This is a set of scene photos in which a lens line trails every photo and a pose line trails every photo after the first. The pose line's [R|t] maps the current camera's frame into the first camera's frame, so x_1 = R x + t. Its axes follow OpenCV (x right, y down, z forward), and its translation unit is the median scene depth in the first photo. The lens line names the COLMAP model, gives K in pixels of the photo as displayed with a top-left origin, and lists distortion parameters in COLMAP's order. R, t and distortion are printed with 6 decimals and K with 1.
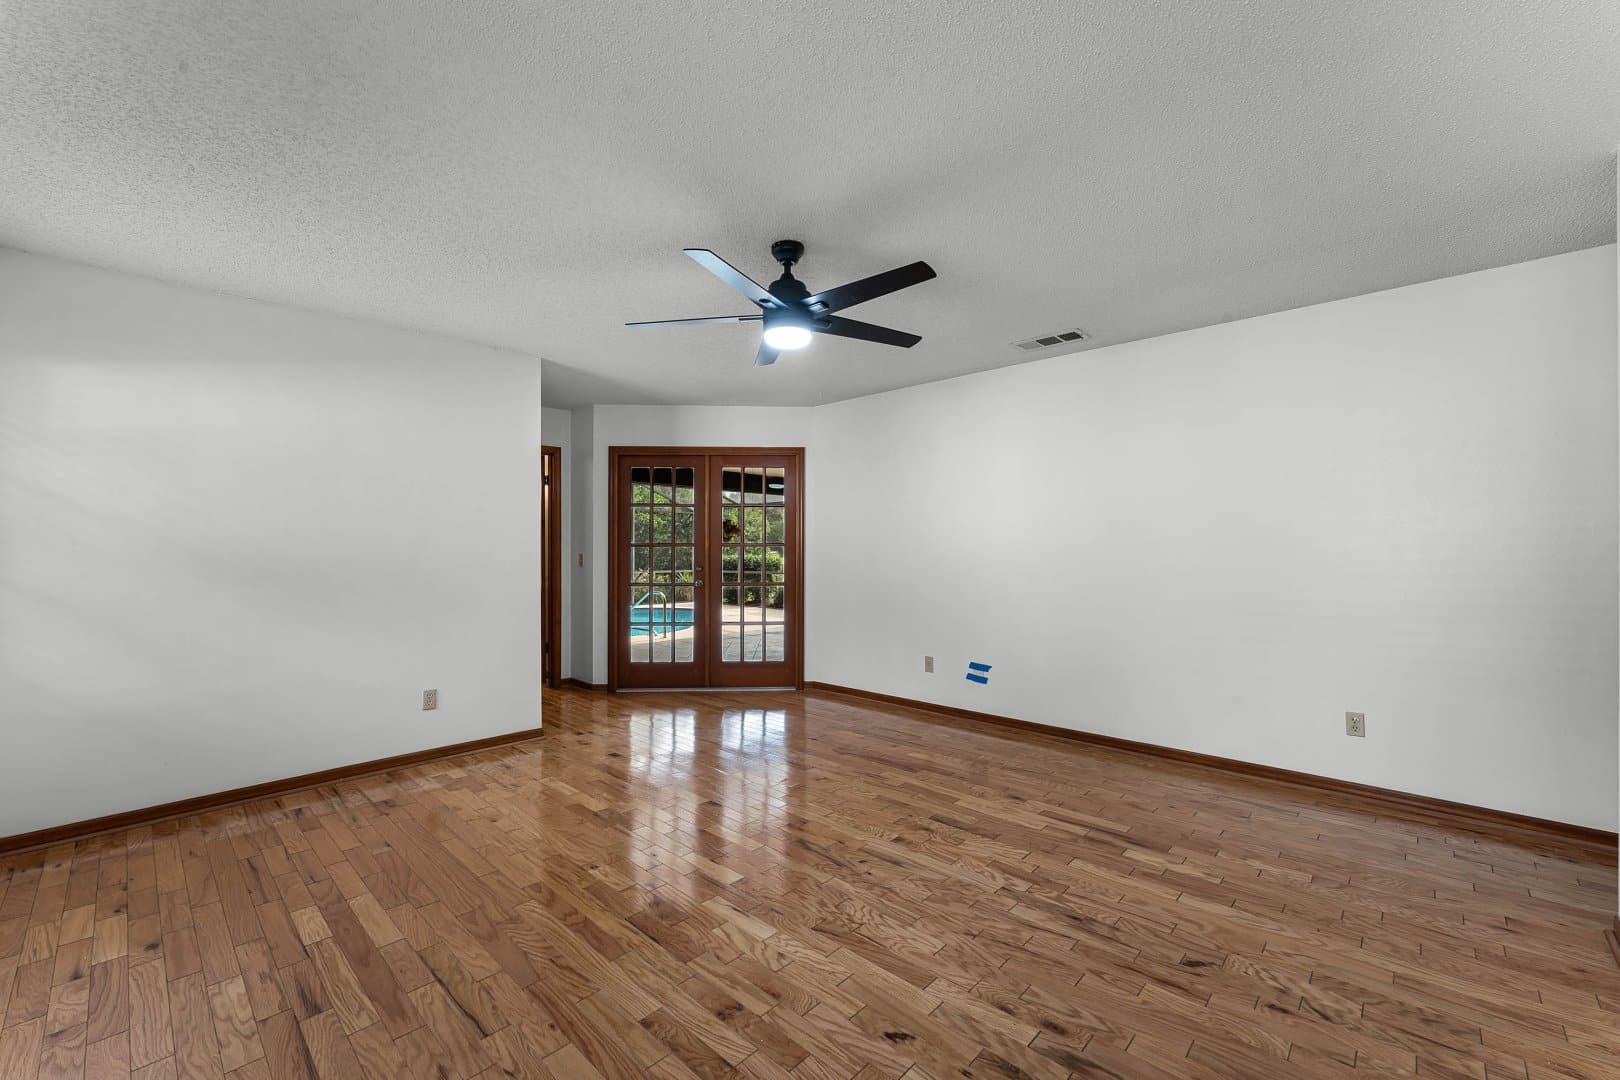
lens RADIAL K [[677.2, 0, 809.9], [0, 677.2, 542.4], [0, 0, 1]] dist [-0.003397, 0.000522]
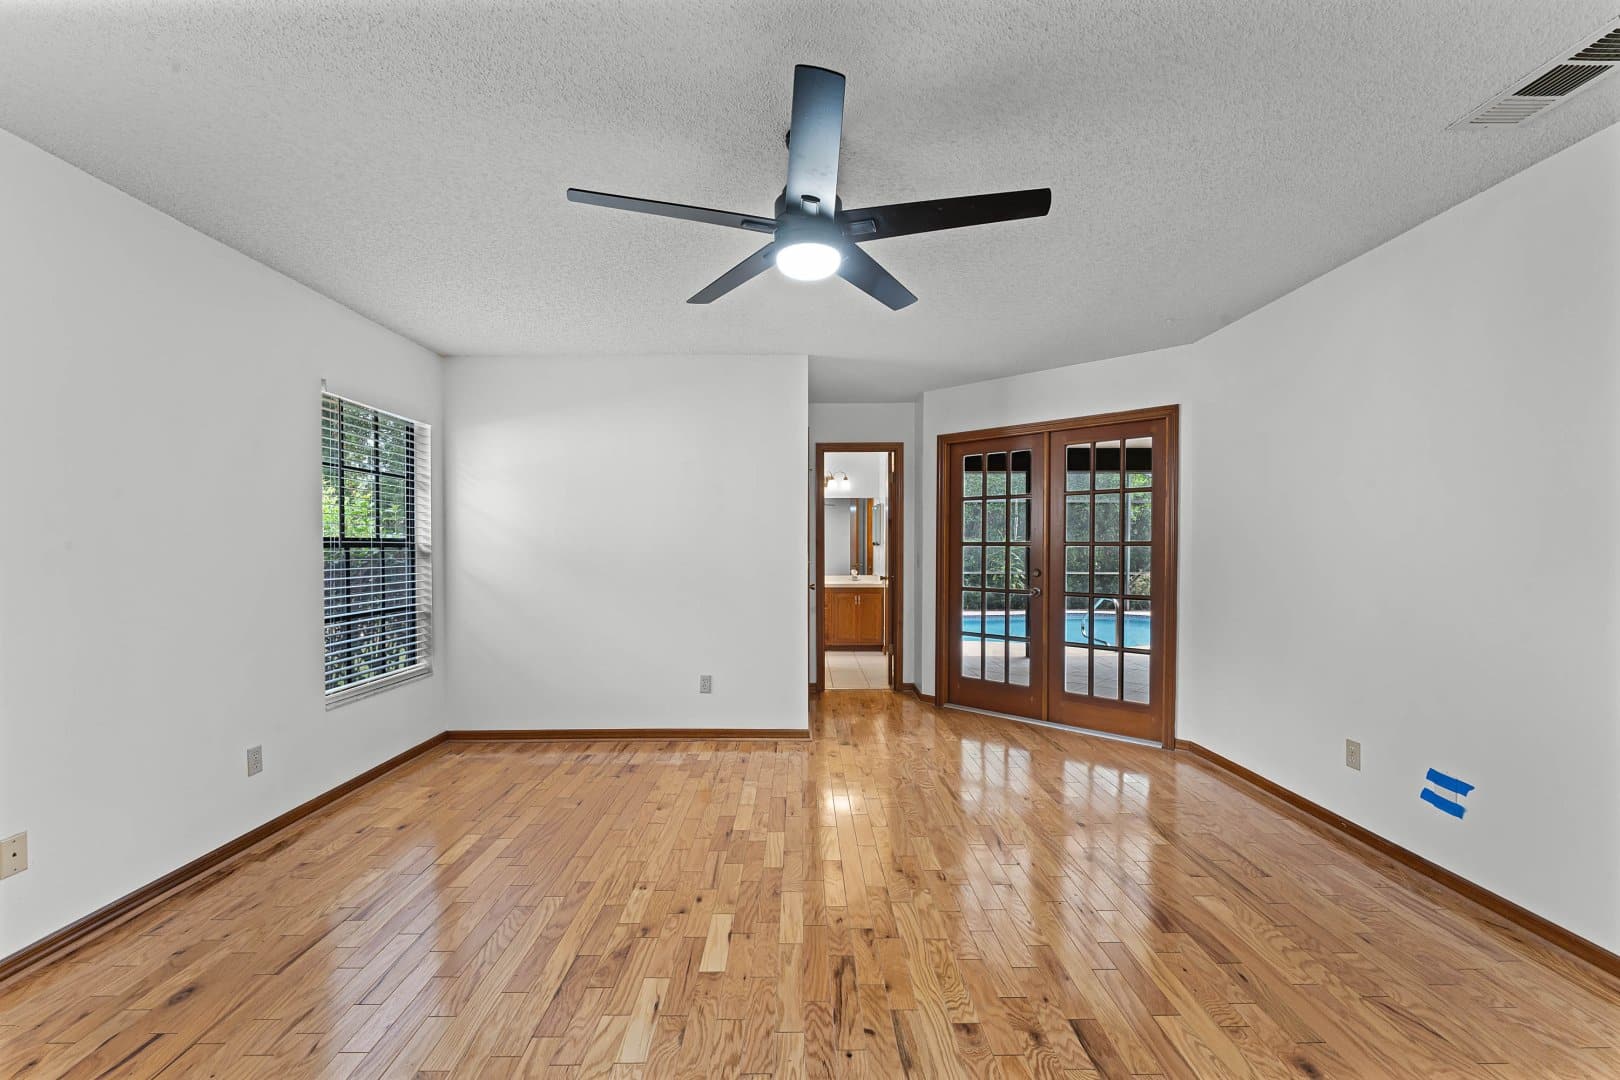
lens RADIAL K [[677.2, 0, 805.1], [0, 677.2, 548.3], [0, 0, 1]] dist [-0.003397, 0.000522]
pose [[0.678168, 0.004707, -0.734891, 0.249812], [0.006780, 0.999897, 0.012661, -0.002672], [0.734875, -0.013569, 0.678067, 0.250485]]
